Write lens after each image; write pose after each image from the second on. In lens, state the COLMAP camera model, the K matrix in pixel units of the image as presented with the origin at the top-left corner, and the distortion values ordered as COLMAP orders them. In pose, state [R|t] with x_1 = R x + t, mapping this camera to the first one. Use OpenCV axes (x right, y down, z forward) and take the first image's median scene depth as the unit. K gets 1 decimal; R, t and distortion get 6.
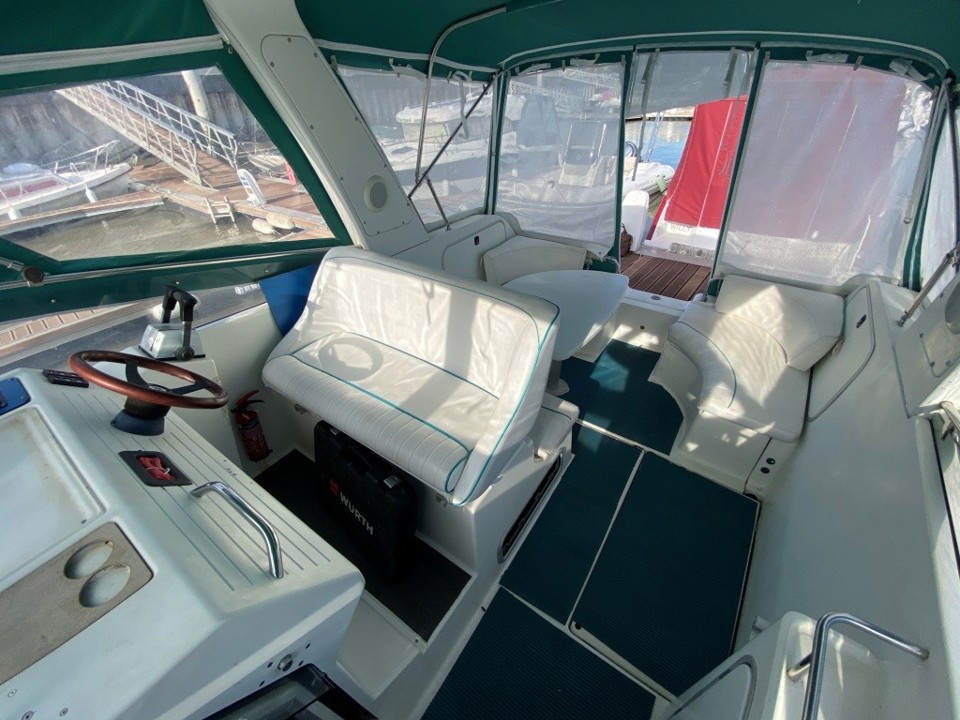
lens RADIAL K [[386.7, 0, 480.0], [0, 386.7, 360.0], [0, 0, 1]] dist [-0.000668, 0.000013]
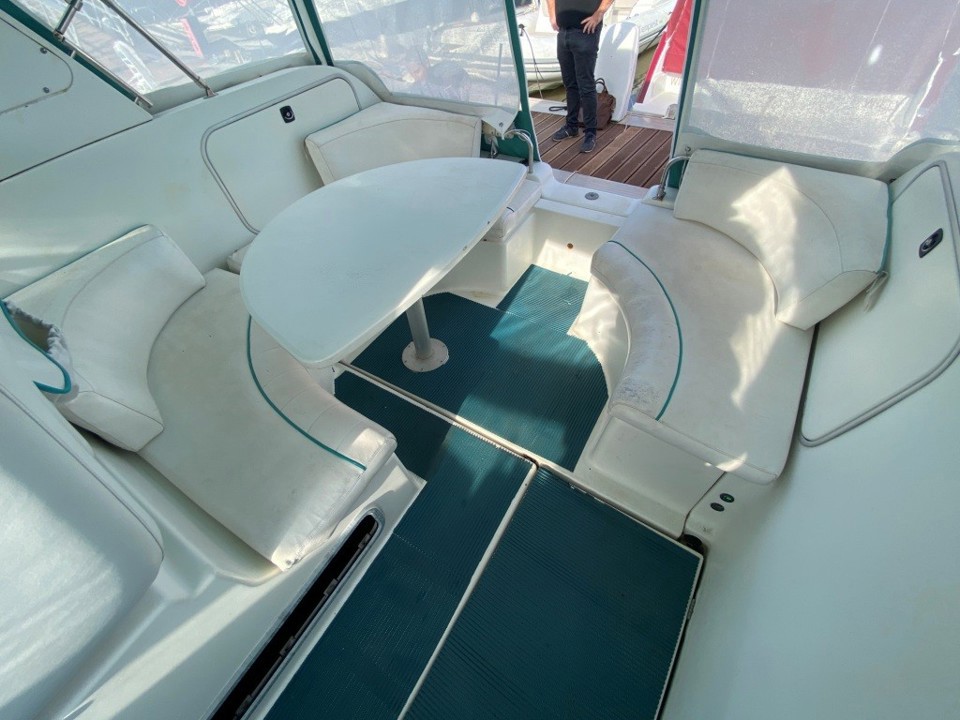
lens RADIAL K [[387.8, 0, 480.0], [0, 387.8, 360.0], [0, 0, 1]] dist [0.000966, -0.011555]
pose [[0.998451, -0.046575, -0.030447, 0.277681], [0.052733, 0.966667, 0.250547, -0.075027], [0.017763, -0.251764, 0.967626, 0.326406]]
